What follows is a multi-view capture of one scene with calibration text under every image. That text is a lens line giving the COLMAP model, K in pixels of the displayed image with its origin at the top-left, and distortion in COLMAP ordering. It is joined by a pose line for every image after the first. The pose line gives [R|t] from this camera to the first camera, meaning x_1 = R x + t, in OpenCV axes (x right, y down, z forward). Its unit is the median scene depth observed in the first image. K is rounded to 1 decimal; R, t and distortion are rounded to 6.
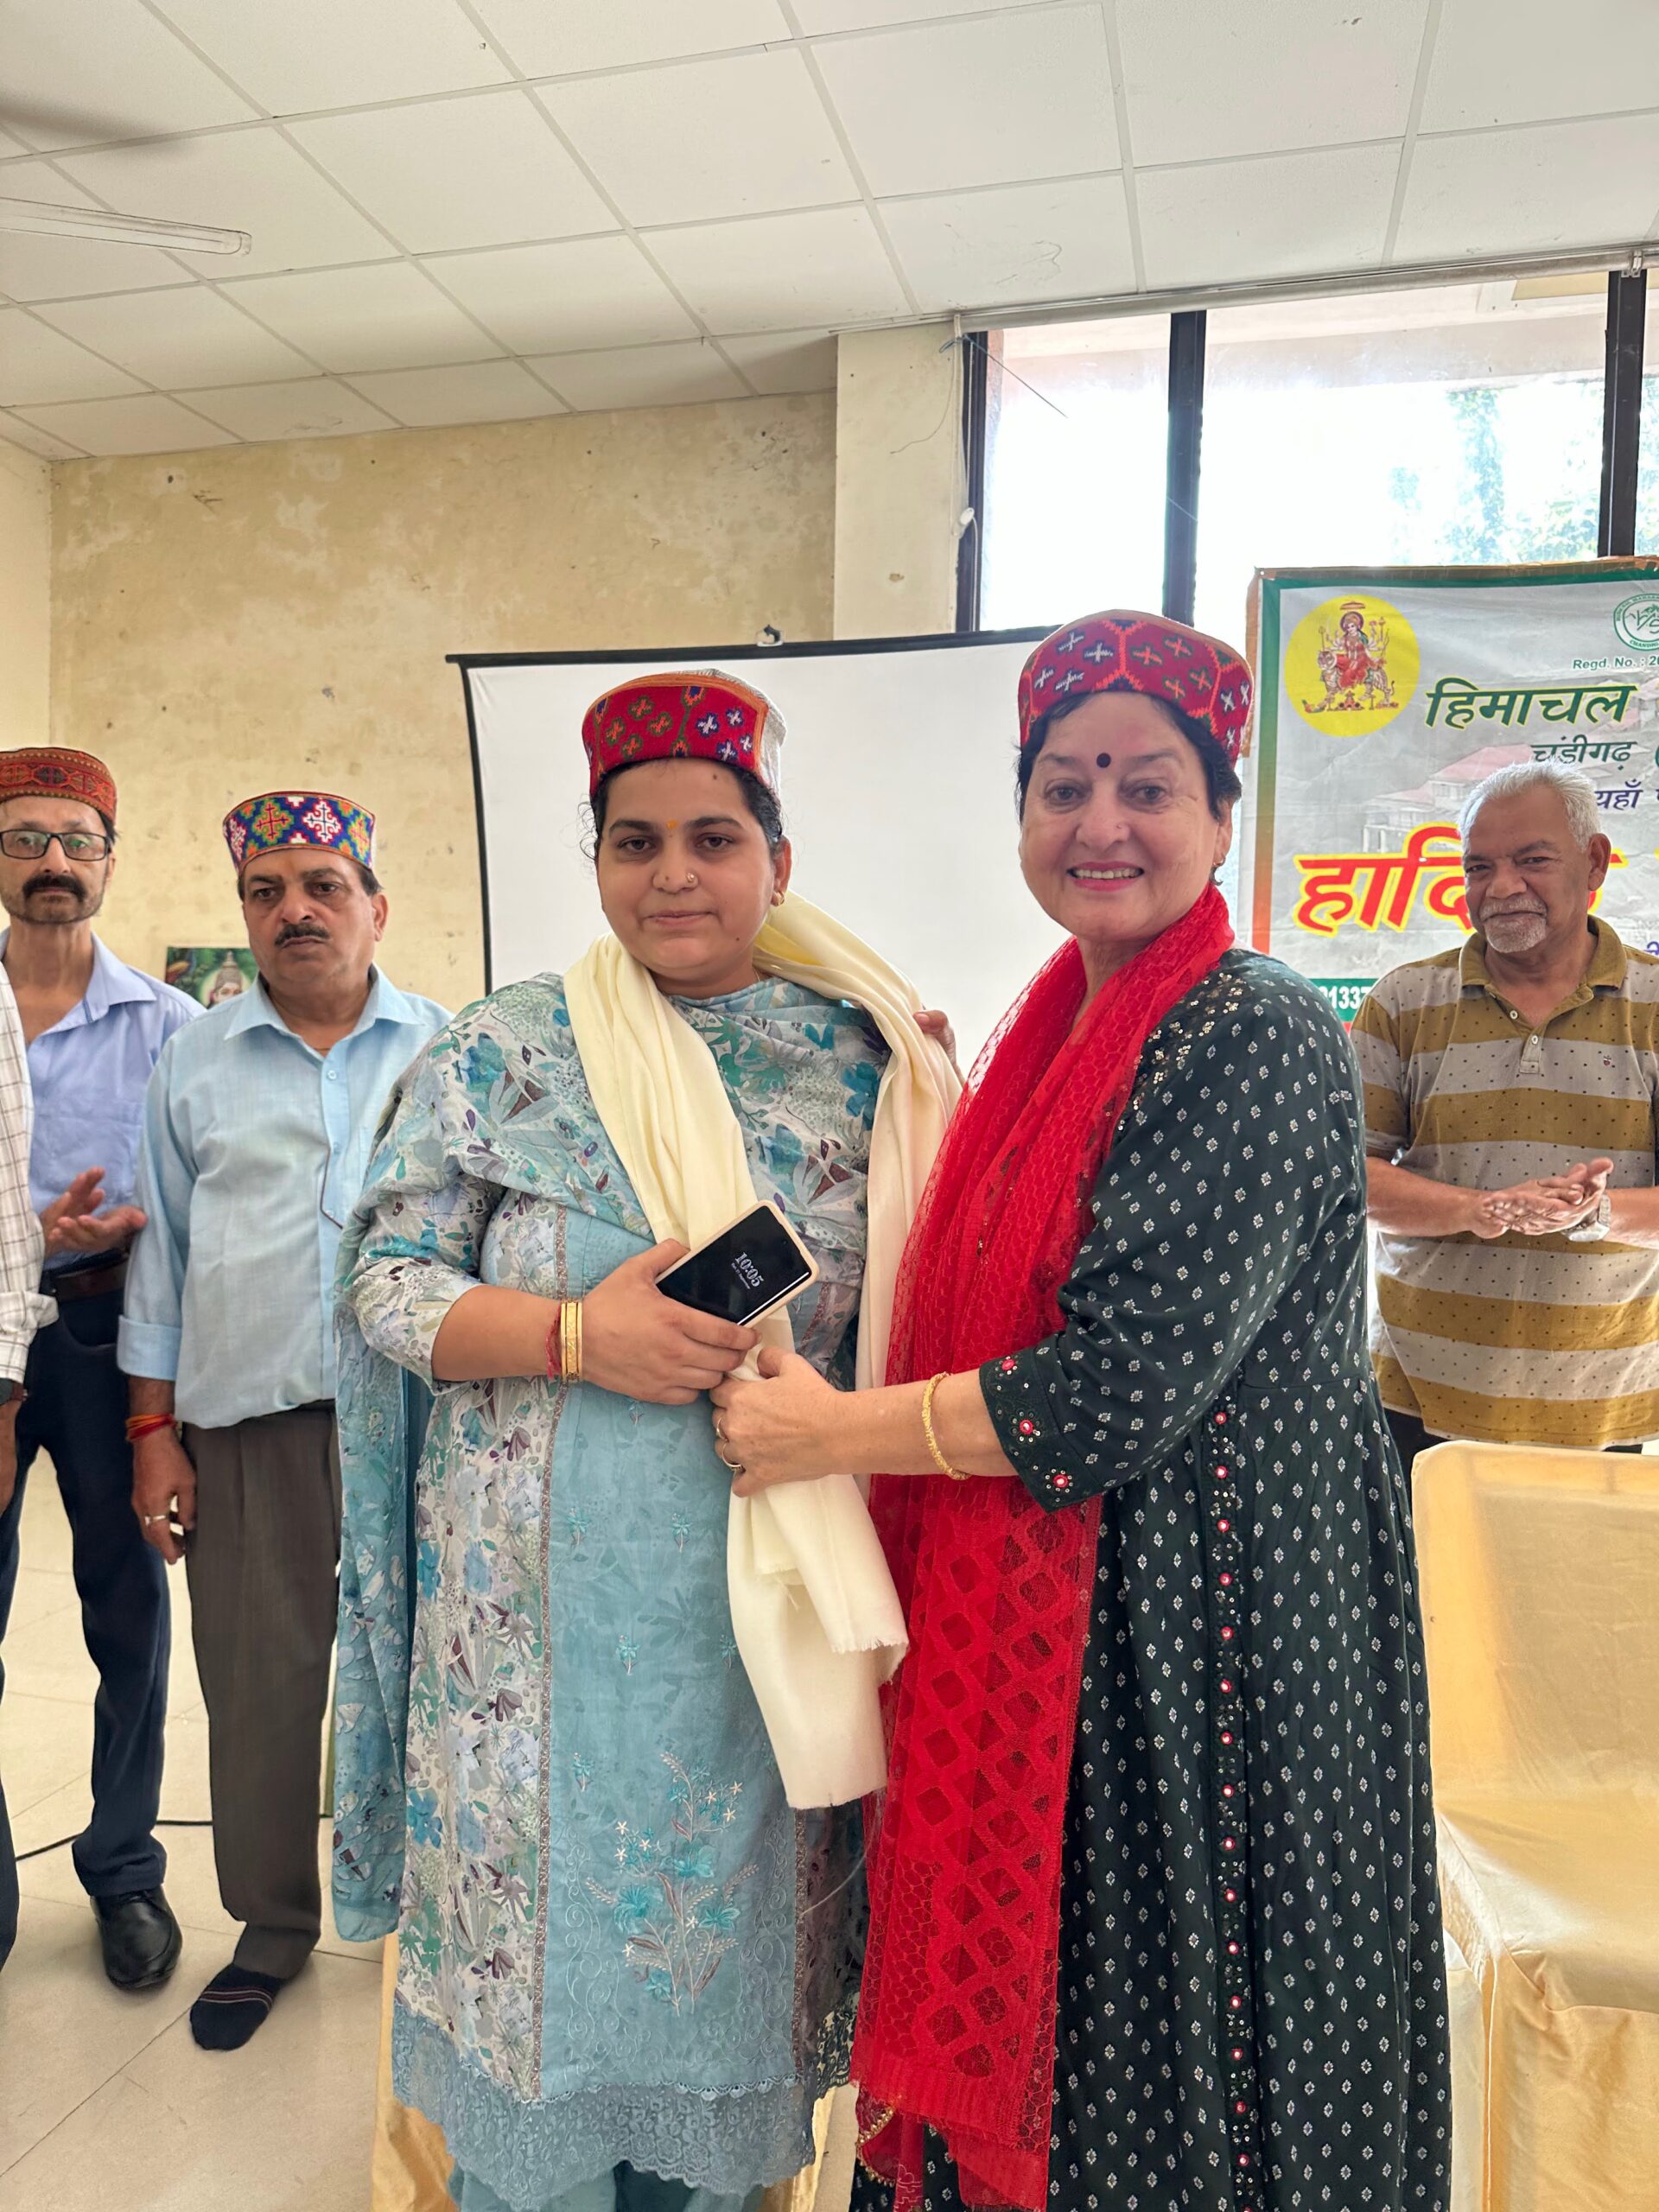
lens RADIAL K [[1539.0, 0, 841.9], [0, 1539.0, 1094.1], [0, 0, 1]] dist [0.009362, -0.000657]
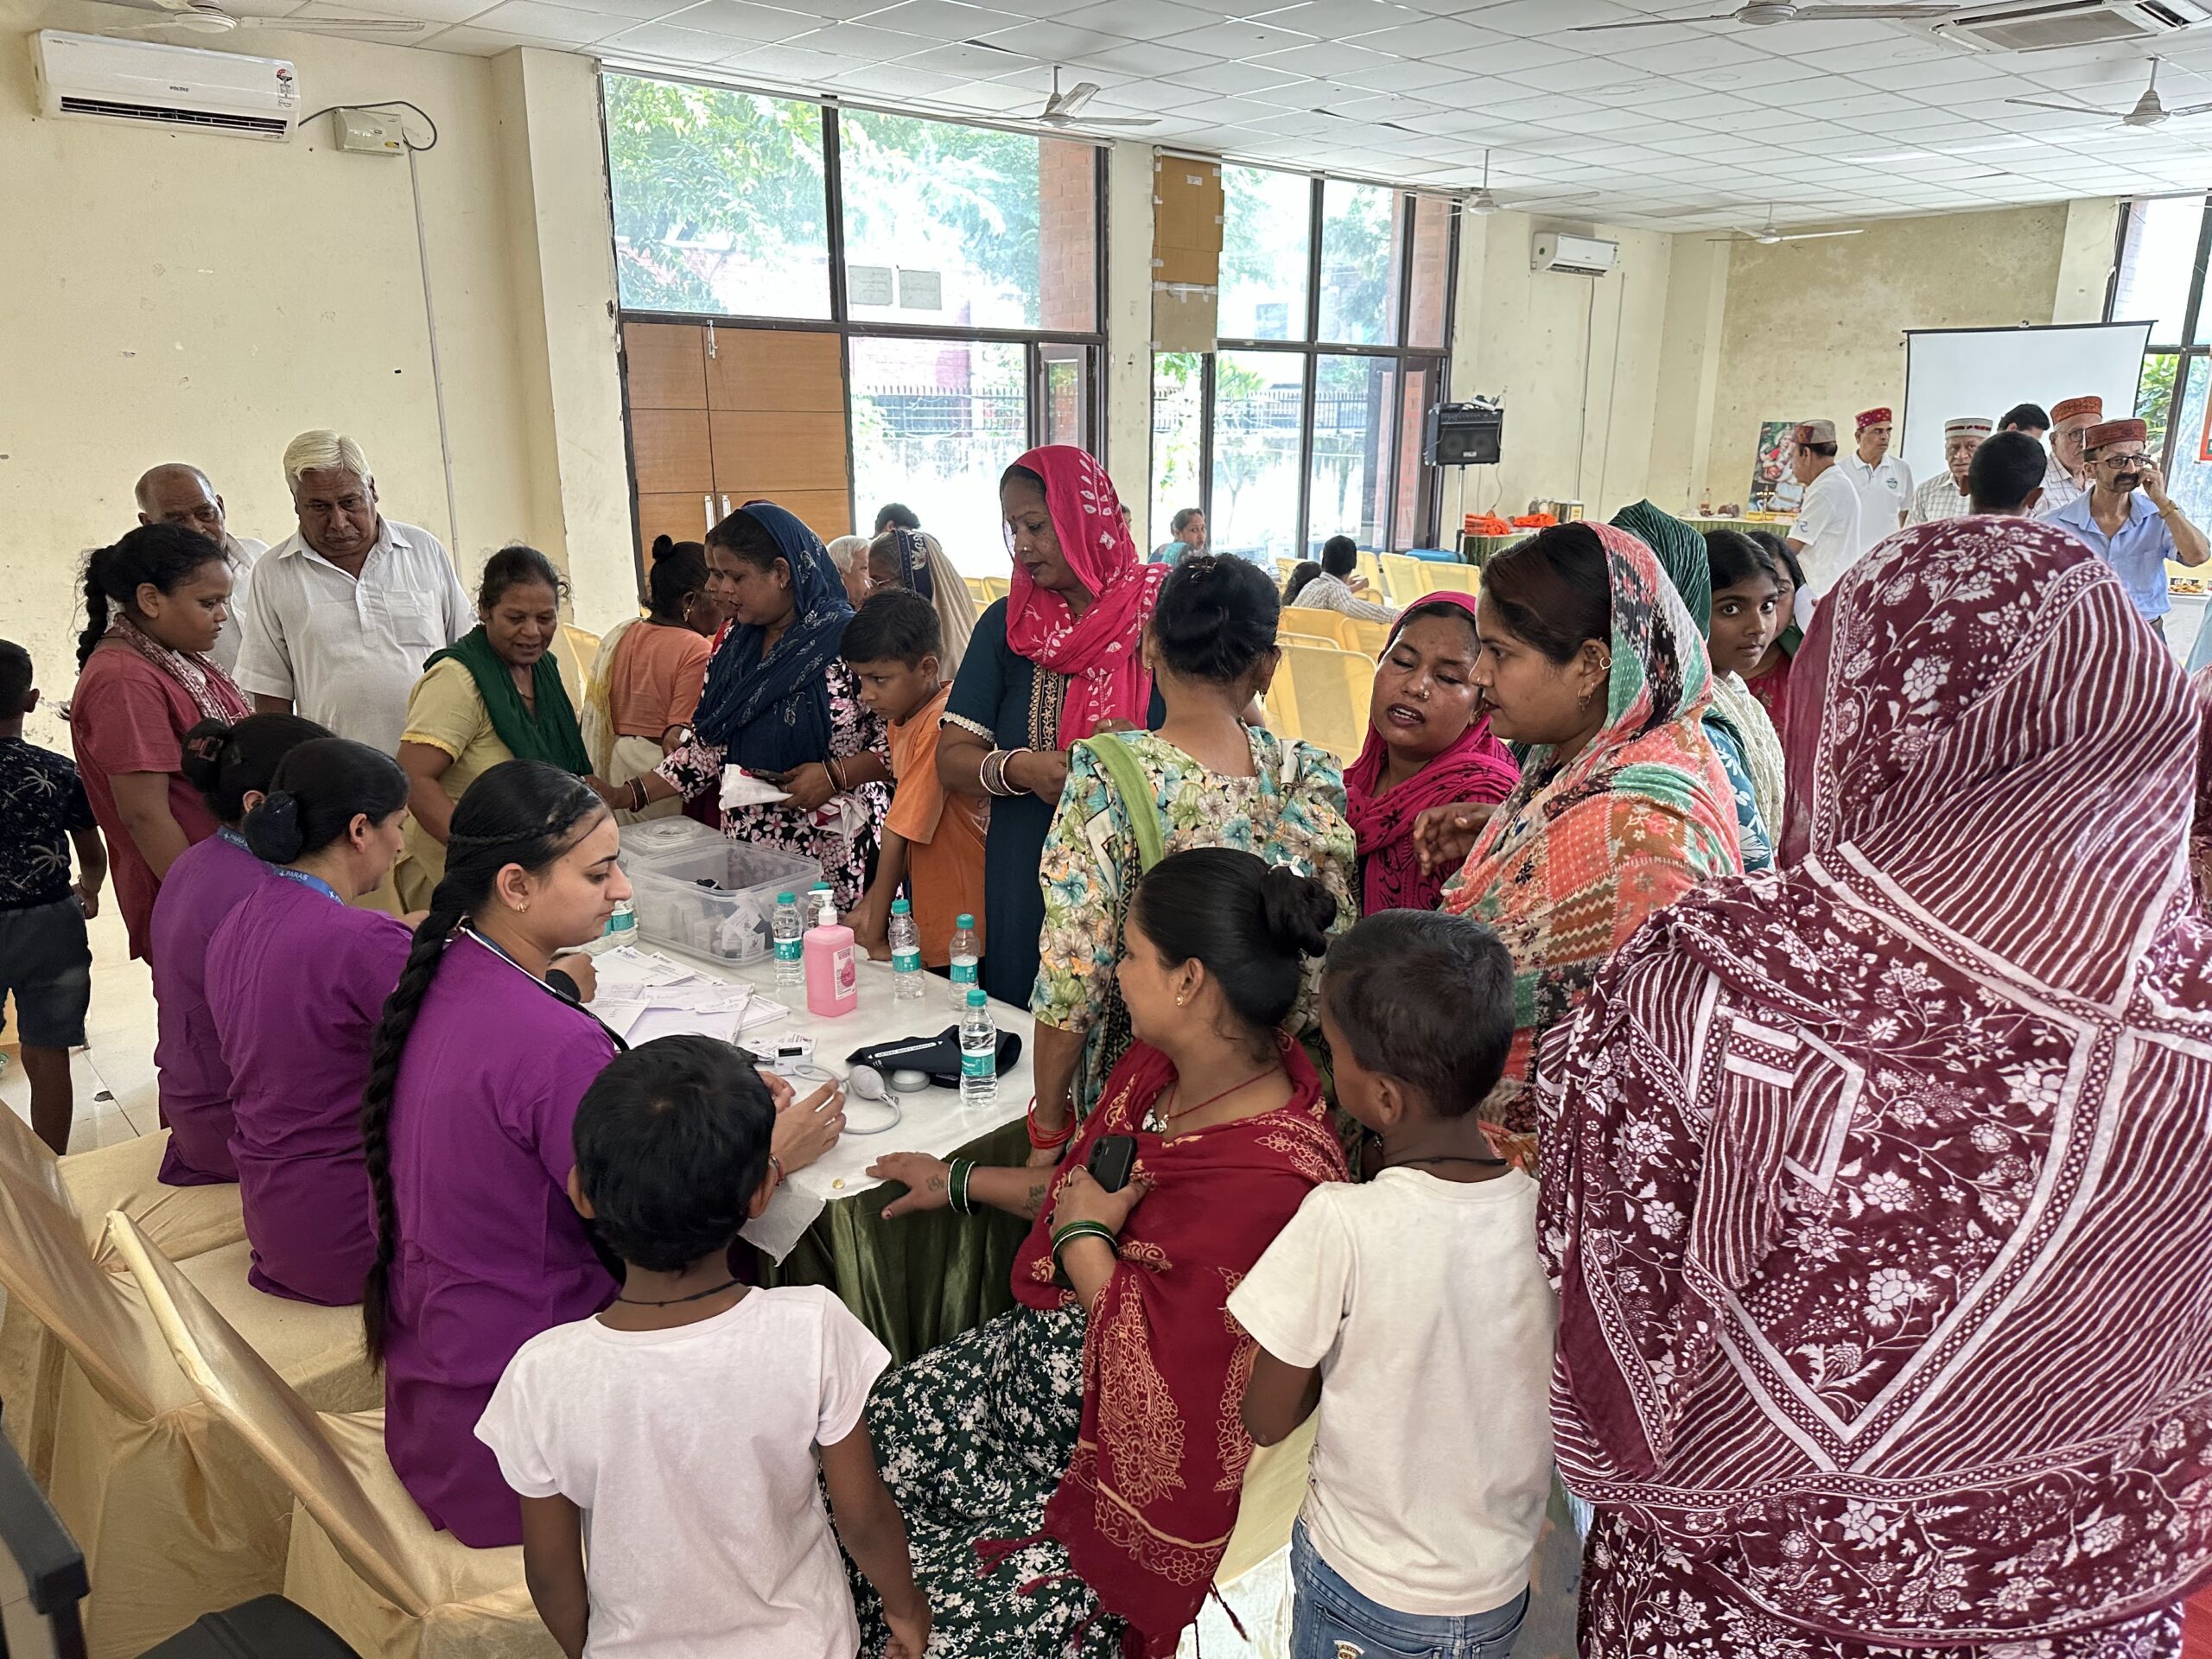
lens RADIAL K [[1539.0, 0, 1112.3], [0, 1539.0, 839.4], [0, 0, 1]] dist [0.009362, -0.000657]
pose [[0.830646, 0.129493, -0.541534, 0.182680], [0.002390, 0.971742, 0.236031, -0.024637], [0.556796, -0.197353, 0.806865, -2.023723]]
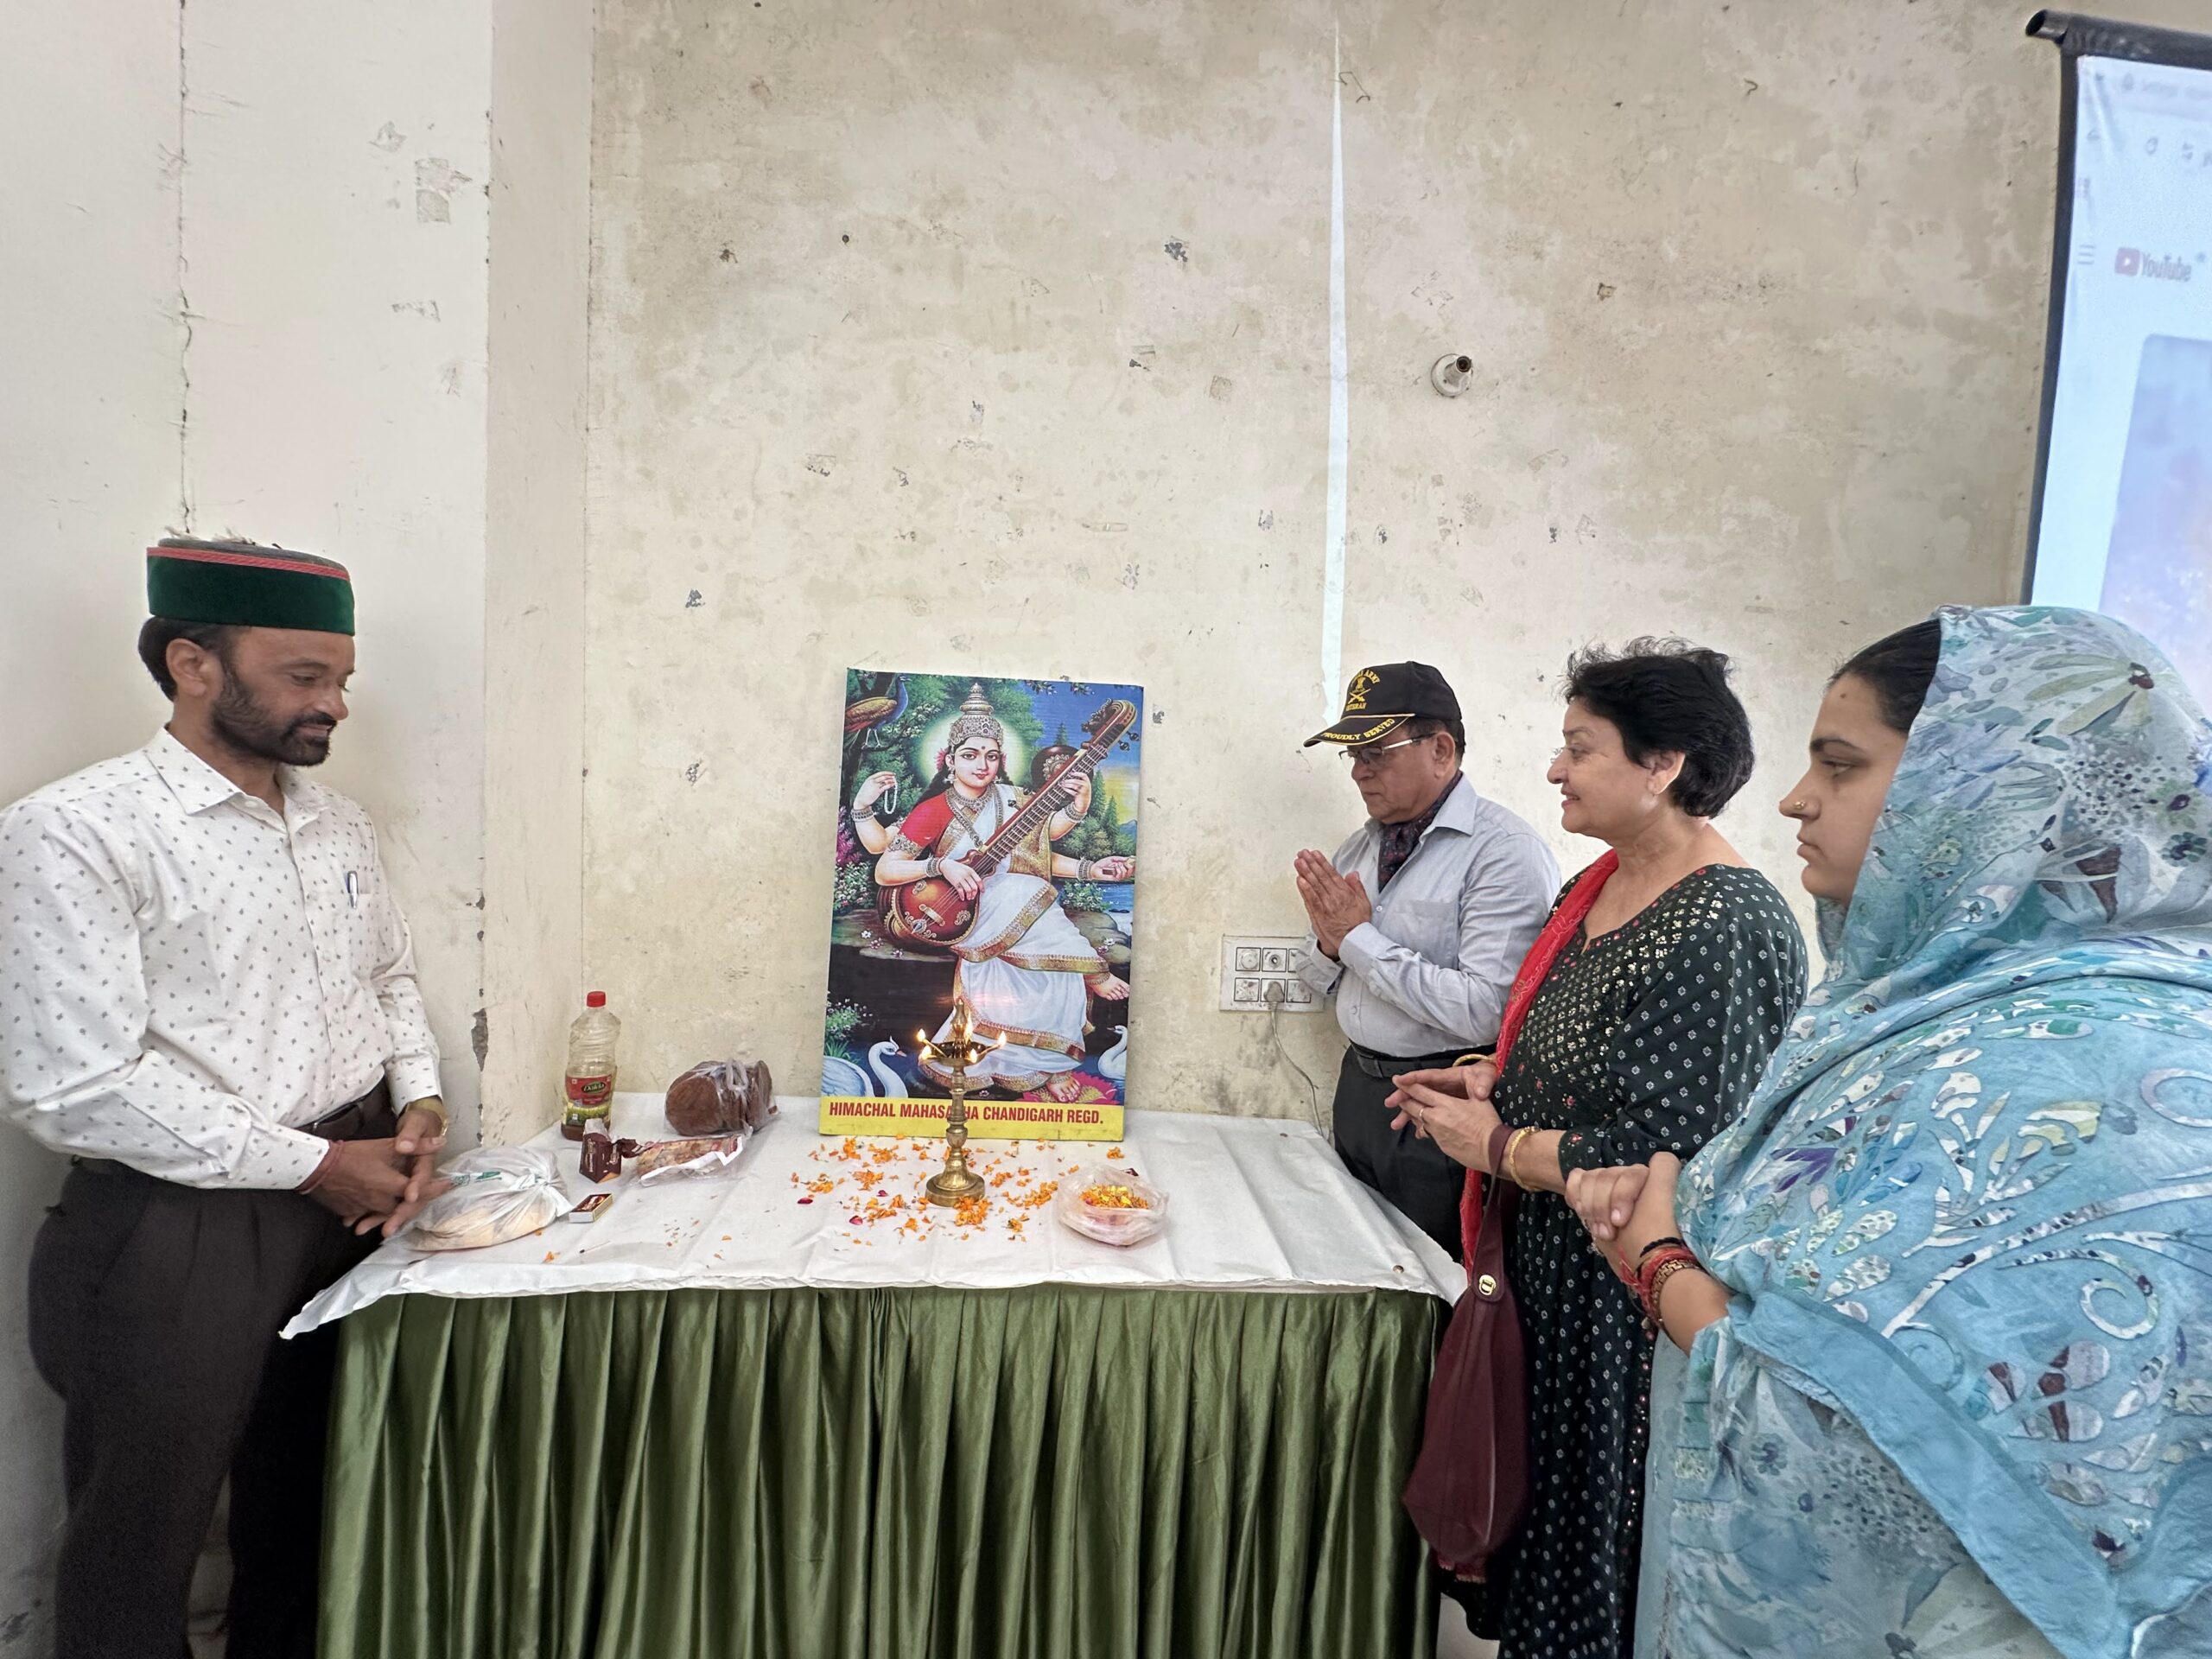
lens RADIAL K [[893.7, 0, 1099.1], [0, 893.7, 834.7], [0, 0, 1]] dist [-0.000828, -0.000612]
pose [[0.942945, -0.000879, 0.332948, -0.469394], [-0.009626, 0.999507, 0.029900, -0.046652], [-0.332810, -0.031399, 0.942471, 0.671893]]
